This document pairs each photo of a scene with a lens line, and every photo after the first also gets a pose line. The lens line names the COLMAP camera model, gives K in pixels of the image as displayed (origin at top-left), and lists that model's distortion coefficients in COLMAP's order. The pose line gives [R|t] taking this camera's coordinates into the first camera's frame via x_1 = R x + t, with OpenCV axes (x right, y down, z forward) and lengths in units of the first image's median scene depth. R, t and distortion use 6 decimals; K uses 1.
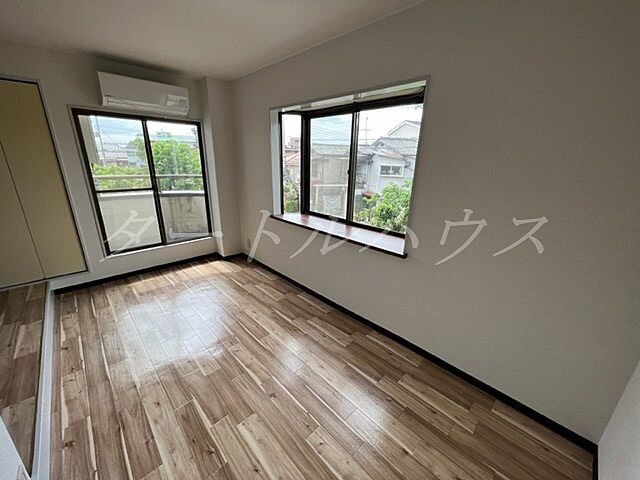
lens RADIAL K [[256.6, 0, 319.6], [0, 256.6, 242.4], [0, 0, 1]] dist [0.001720, -0.000322]
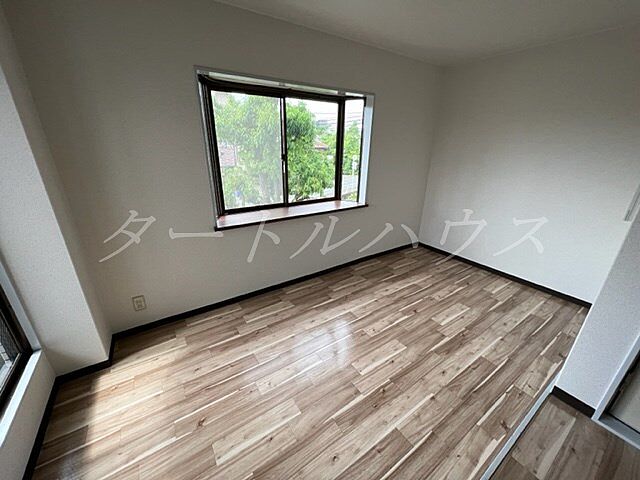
lens RADIAL K [[256.6, 0, 320.0], [0, 256.6, 238.8], [0, 0, 1]] dist [0.001720, -0.000322]
pose [[0.170330, -0.366157, 0.914832, -1.003302], [0.292521, 0.905336, 0.307893, -0.267146], [-0.940967, 0.215164, 0.261314, 0.710483]]
